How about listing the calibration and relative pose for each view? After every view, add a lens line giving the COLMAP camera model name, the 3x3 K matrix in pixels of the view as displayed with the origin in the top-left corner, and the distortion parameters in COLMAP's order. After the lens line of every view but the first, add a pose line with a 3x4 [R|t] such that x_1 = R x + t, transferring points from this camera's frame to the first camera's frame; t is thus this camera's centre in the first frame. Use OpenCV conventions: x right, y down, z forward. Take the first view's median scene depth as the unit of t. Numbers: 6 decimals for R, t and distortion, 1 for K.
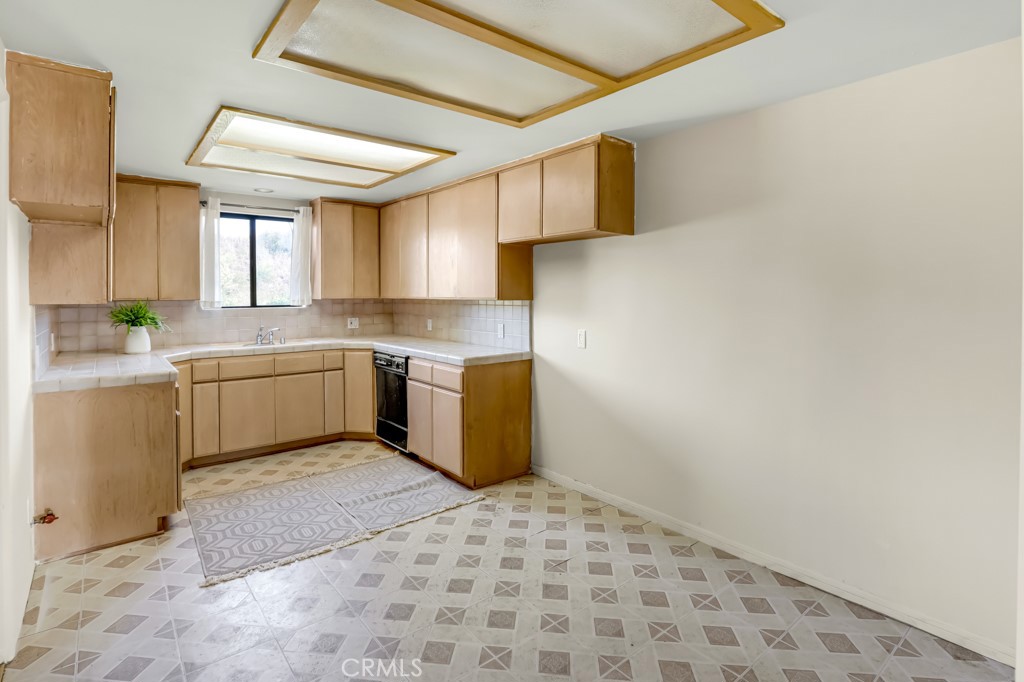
lens RADIAL K [[494.4, 0, 508.5], [0, 494.4, 296.4], [0, 0, 1]] dist [-0.018938, 0.000079]
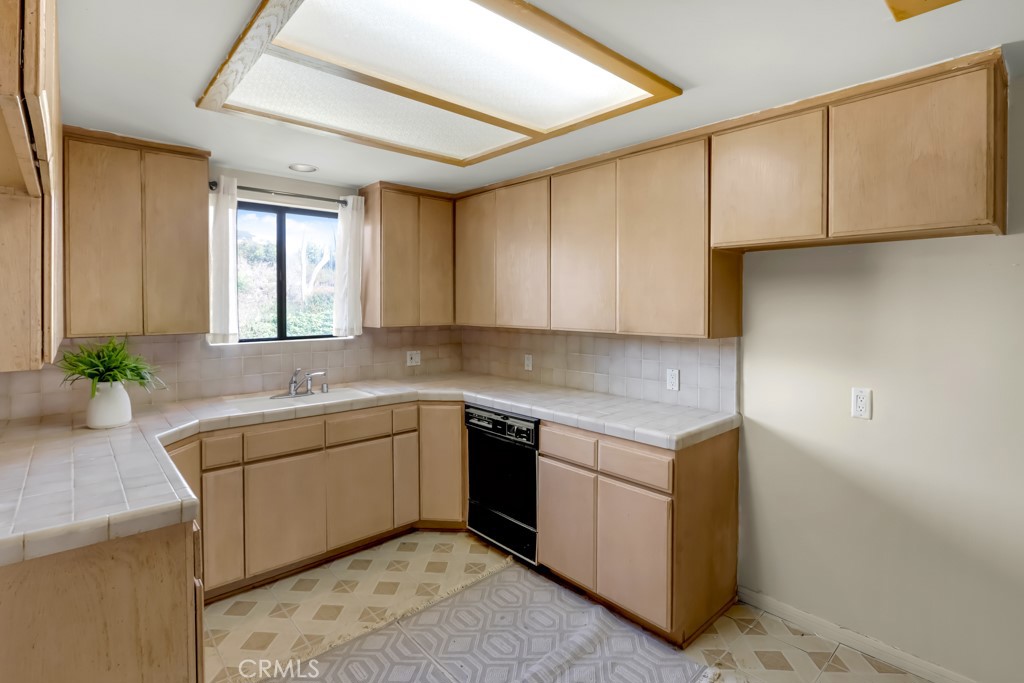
lens RADIAL K [[491.1, 0, 512.1], [0, 491.1, 308.6], [0, 0, 1]] dist [-0.018783, 0.000378]
pose [[0.998787, 0.001946, 0.049200, -0.269375], [-0.002022, 0.999997, 0.001491, -0.027291], [-0.049197, -0.001589, 0.998788, 0.349538]]
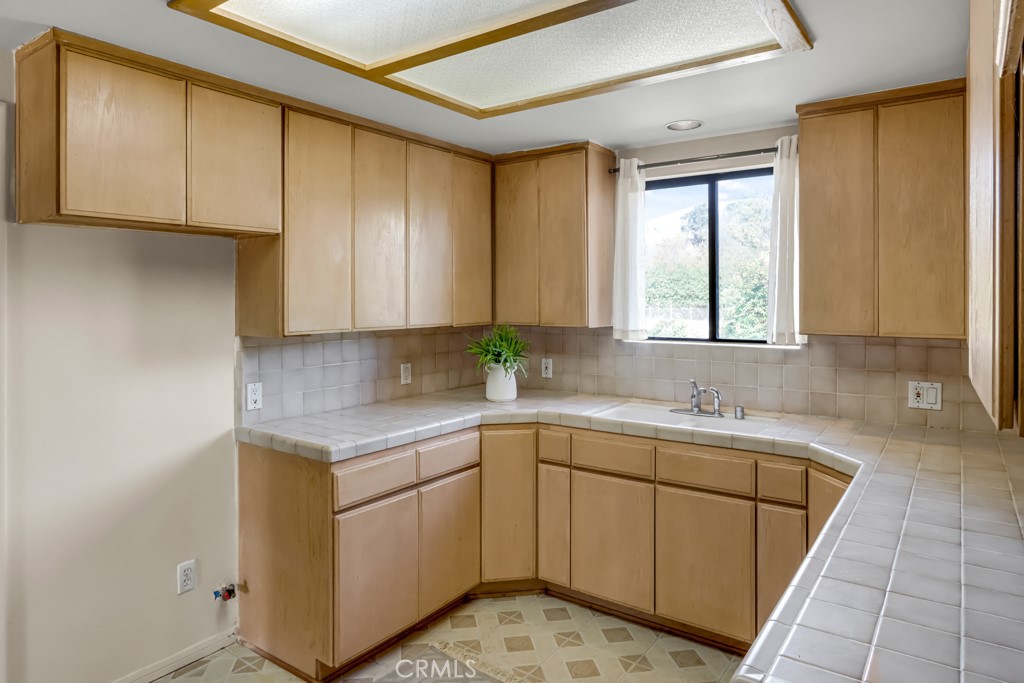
lens RADIAL K [[642.3, 0, 509.5], [0, 642.3, 293.8], [0, 0, 1]] dist [-0.019292, -0.000087]
pose [[0.253965, 0.002221, -0.967211, 0.137127], [-0.005737, 0.999983, 0.000790, -0.036148], [0.967196, 0.005348, 0.253974, 0.707836]]
